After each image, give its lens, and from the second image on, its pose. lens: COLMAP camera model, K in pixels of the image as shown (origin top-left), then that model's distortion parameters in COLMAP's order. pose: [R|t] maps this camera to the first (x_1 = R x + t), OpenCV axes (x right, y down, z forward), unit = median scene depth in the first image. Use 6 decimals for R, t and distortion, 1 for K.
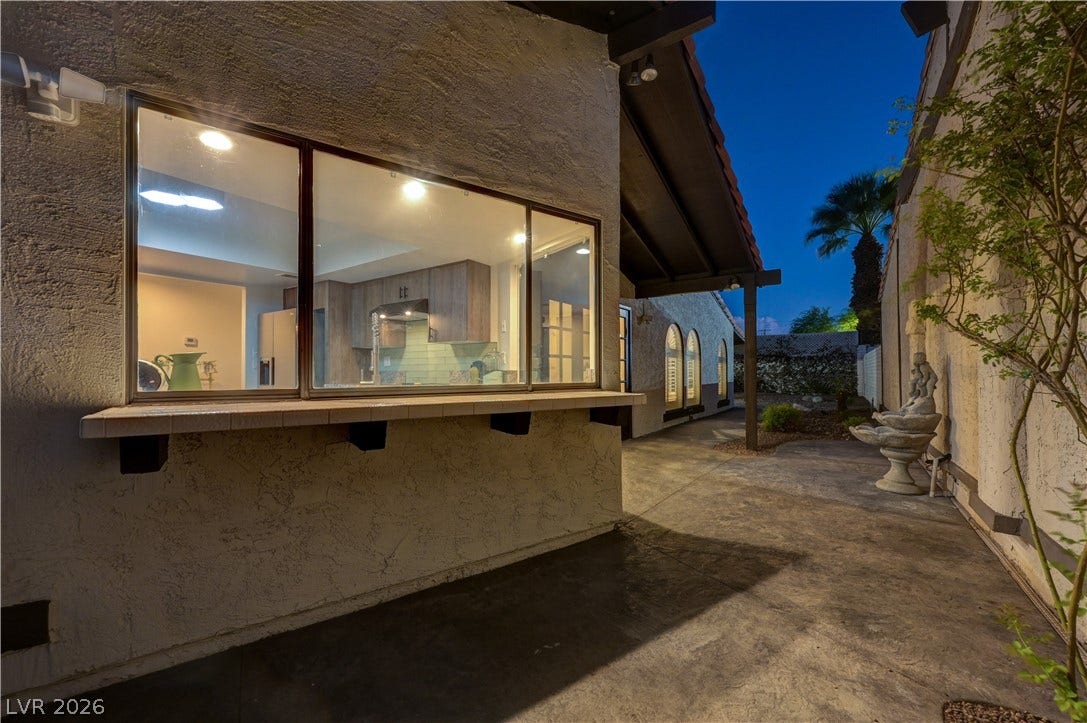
lens RADIAL K [[430.5, 0, 543.0], [0, 430.5, 360.6], [0, 0, 1]] dist [-0.008326, 0.000518]
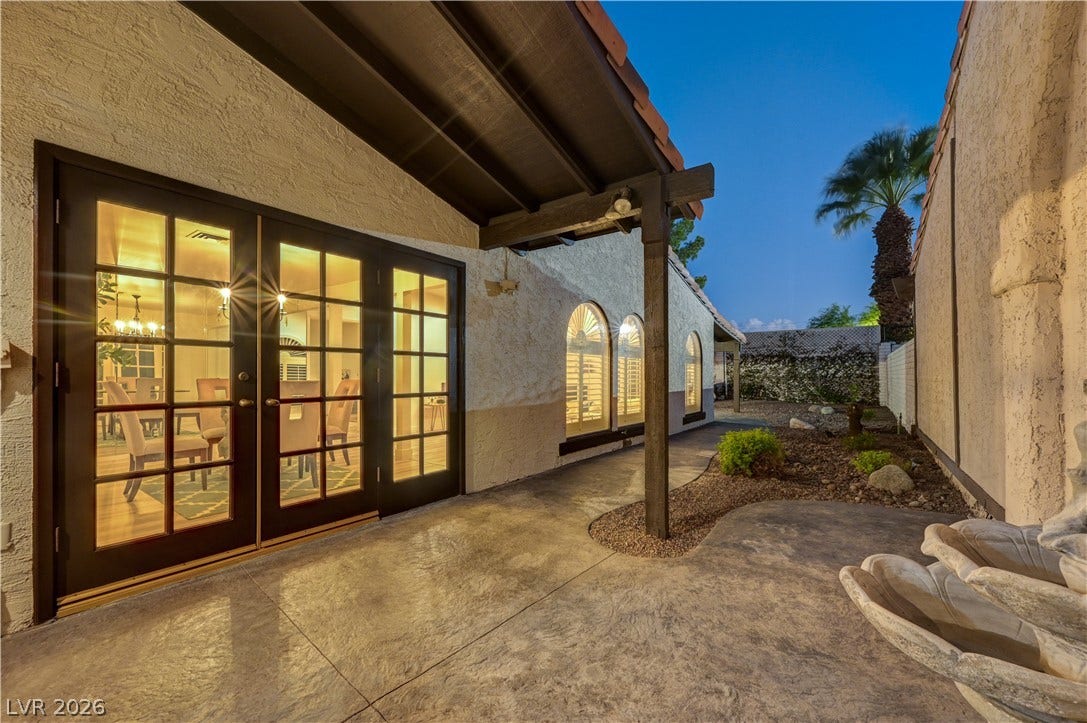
lens RADIAL K [[430.5, 0, 542.2], [0, 430.5, 365.2], [0, 0, 1]] dist [-0.008326, 0.000518]
pose [[0.999371, 0.003824, -0.035269, 0.130476], [-0.003582, 0.999970, 0.006908, 0.002813], [0.035294, -0.006777, 0.999354, 0.175377]]
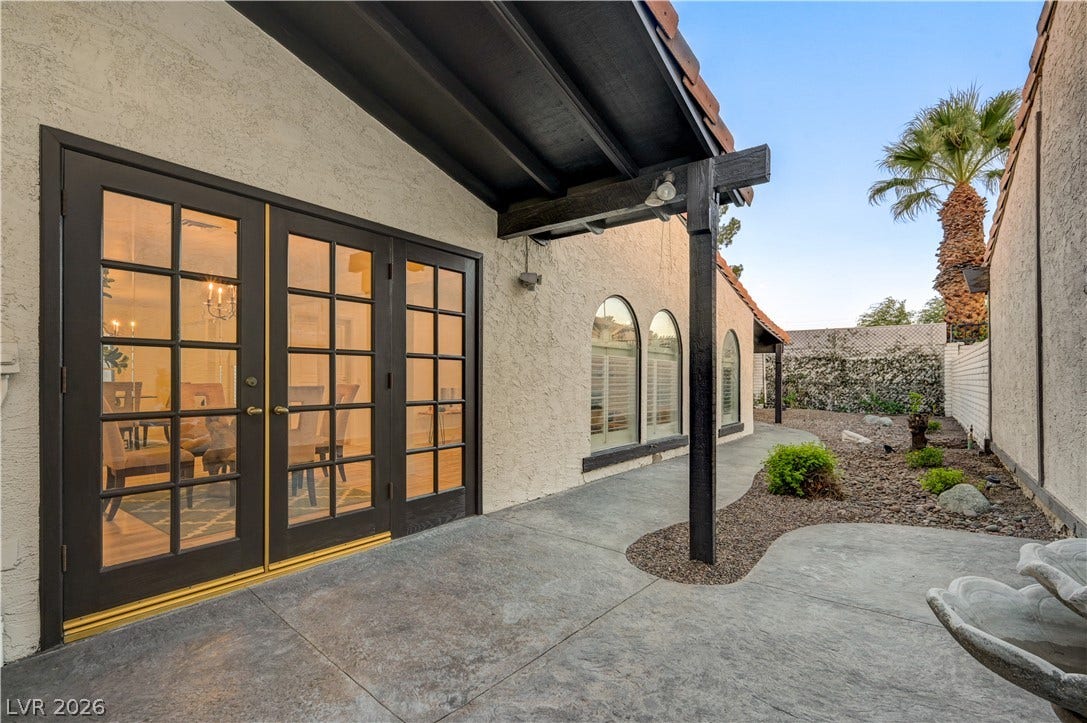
lens RADIAL K [[500.7, 0, 541.1], [0, 500.7, 370.3], [0, 0, 1]] dist [-0.009008, 0.001357]
pose [[0.998918, 0.006501, -0.046055, 0.120203], [-0.005984, 0.999918, 0.011345, 0.002140], [0.046125, -0.011057, 0.998874, 0.167760]]
